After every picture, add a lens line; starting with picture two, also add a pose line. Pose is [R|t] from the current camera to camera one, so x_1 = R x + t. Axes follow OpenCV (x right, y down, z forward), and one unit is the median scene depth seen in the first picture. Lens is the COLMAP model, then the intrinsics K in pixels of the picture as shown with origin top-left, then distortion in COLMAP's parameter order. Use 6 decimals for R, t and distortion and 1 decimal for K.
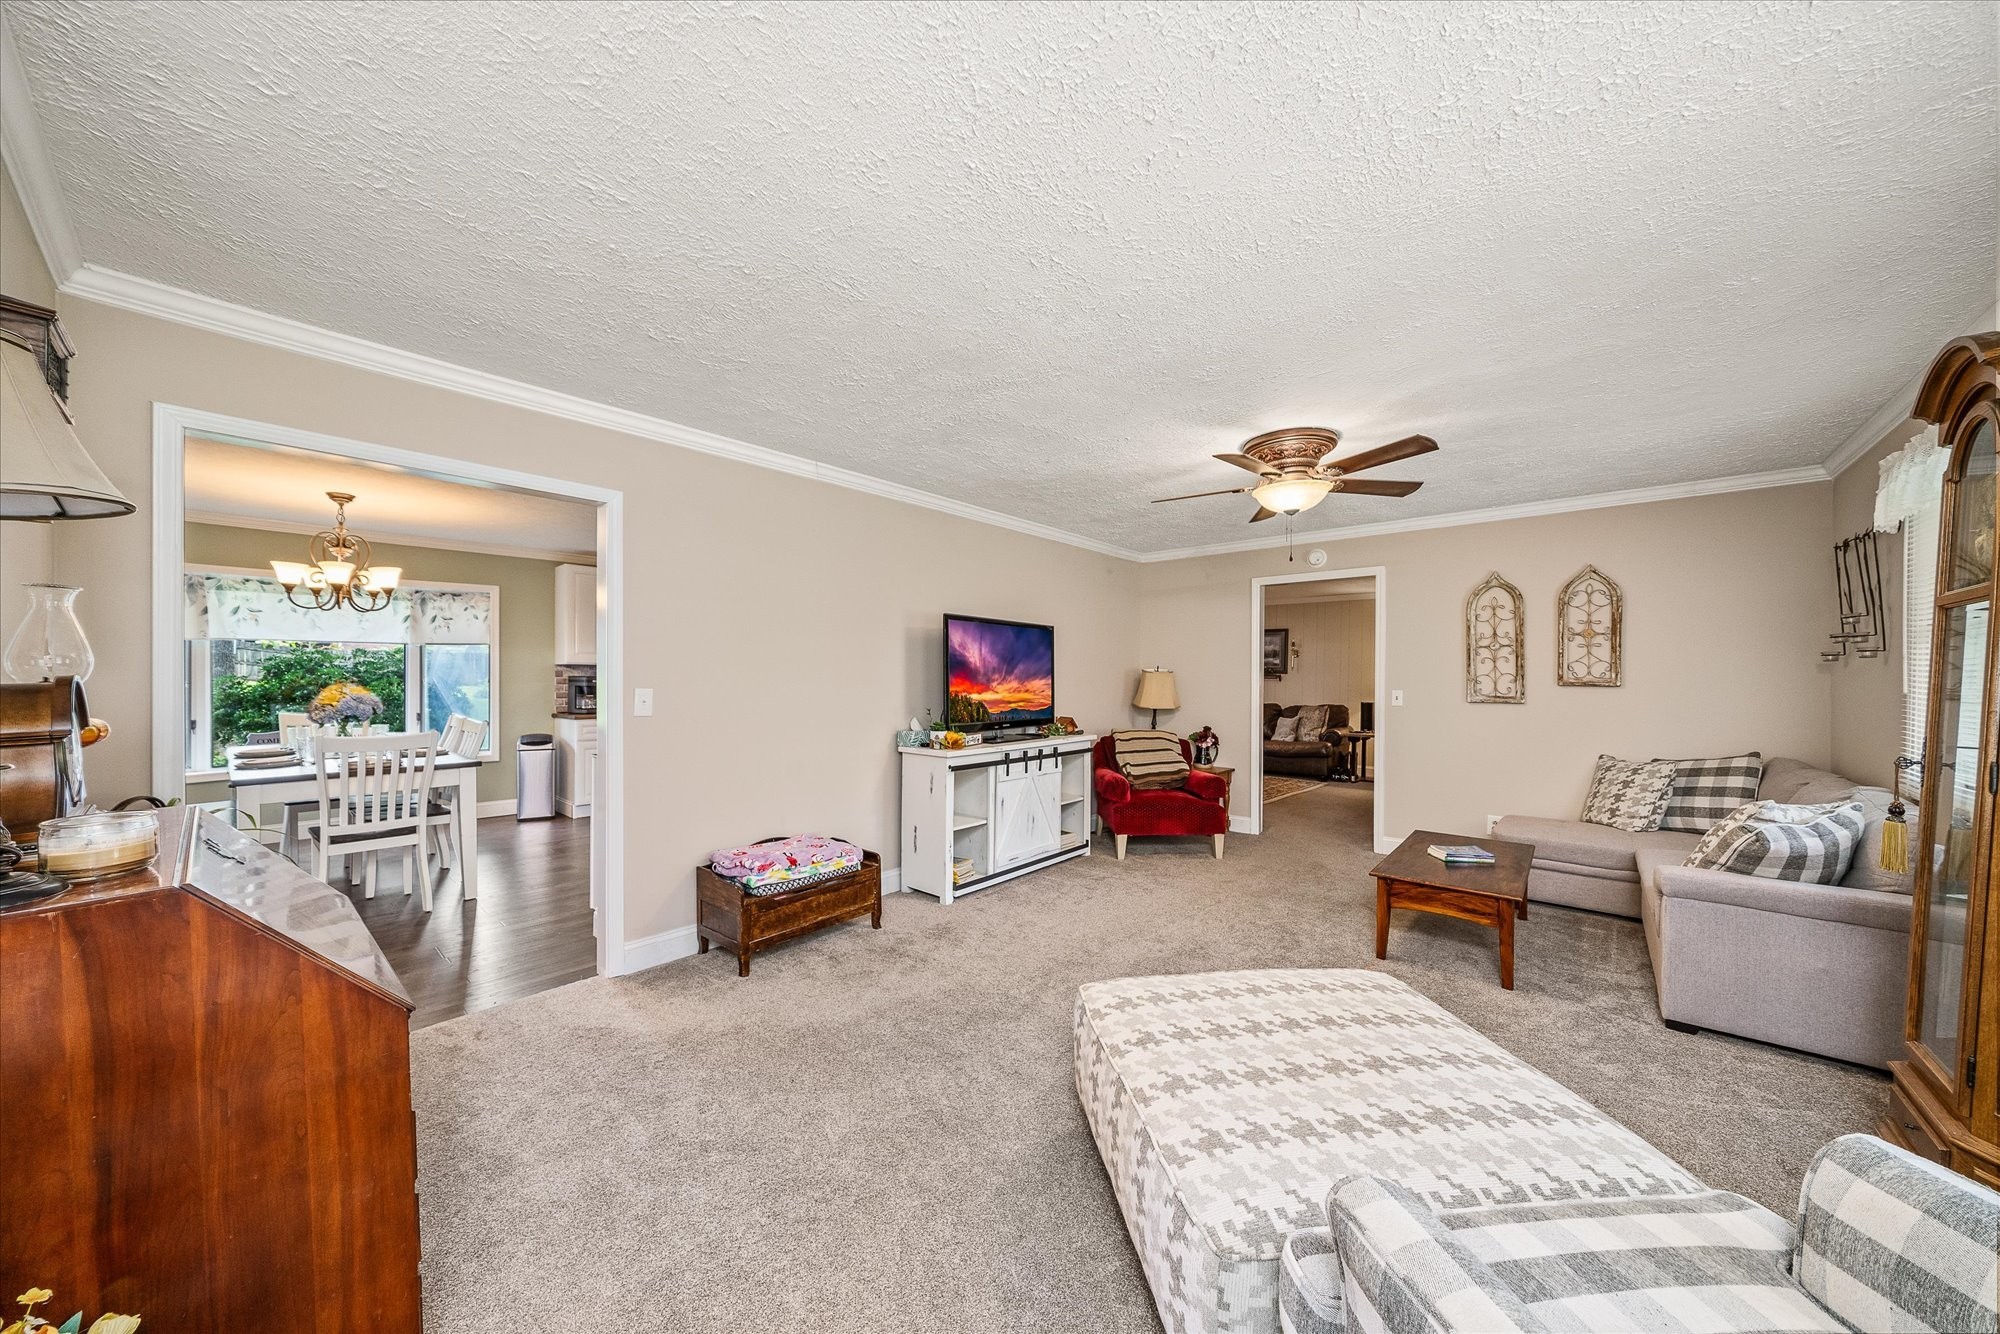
lens RADIAL K [[670.9, 0, 968.5], [0, 670.9, 668.6], [0, 0, 1]] dist [-0.000127, -0.000015]
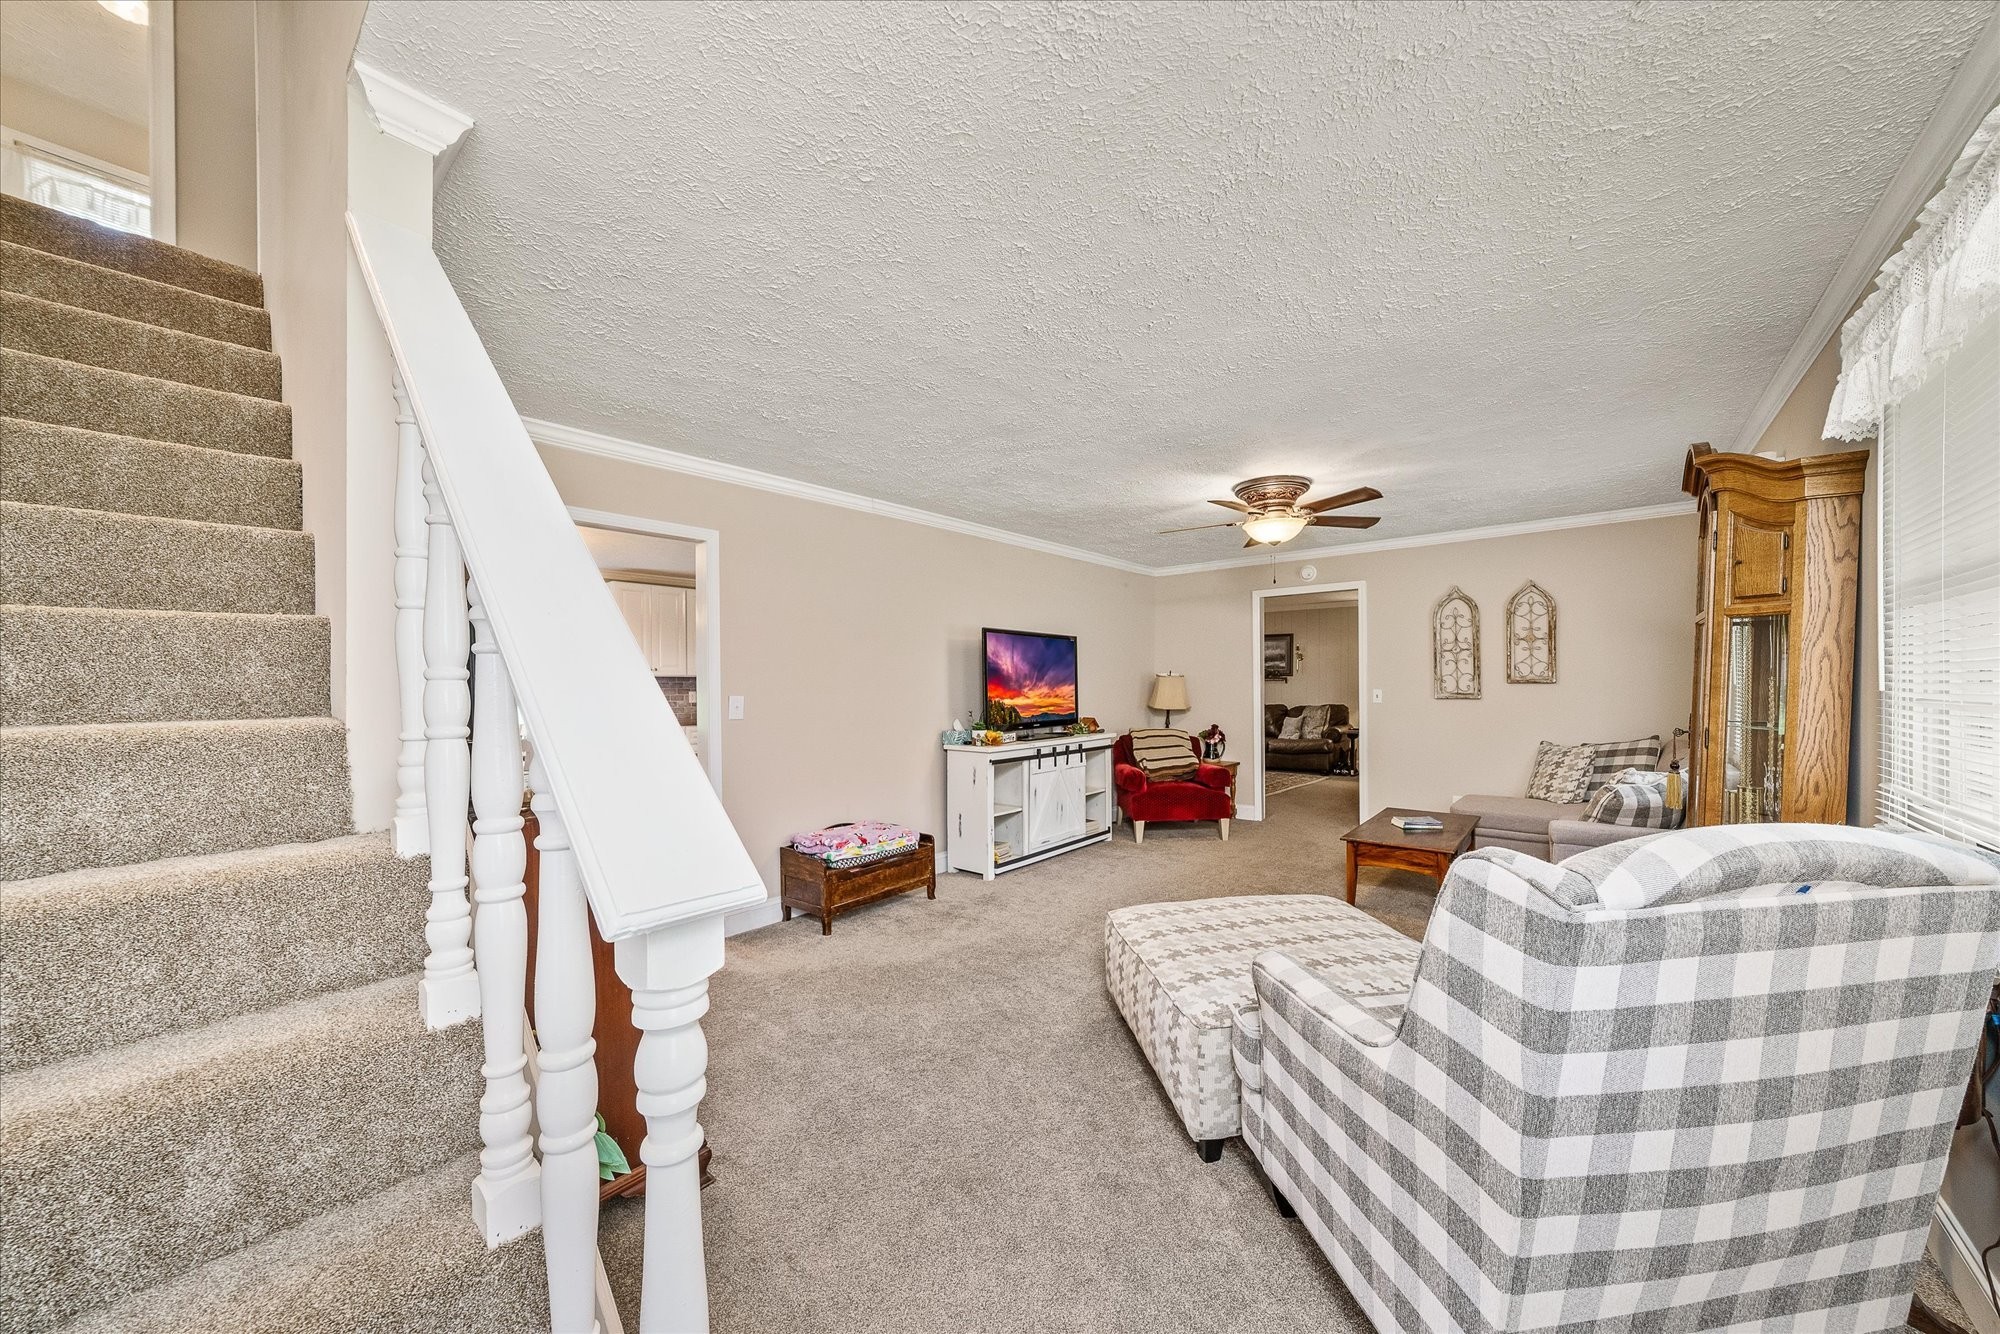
lens RADIAL K [[699.4, 0, 1001.6], [0, 699.4, 675.5], [0, 0, 1]] dist [-0.000511, -0.000081]
pose [[0.999425, -0.013665, 0.031018, -0.047579], [0.013640, 0.999906, 0.001002, -0.001346], [-0.031029, -0.000578, 0.999518, -0.219048]]
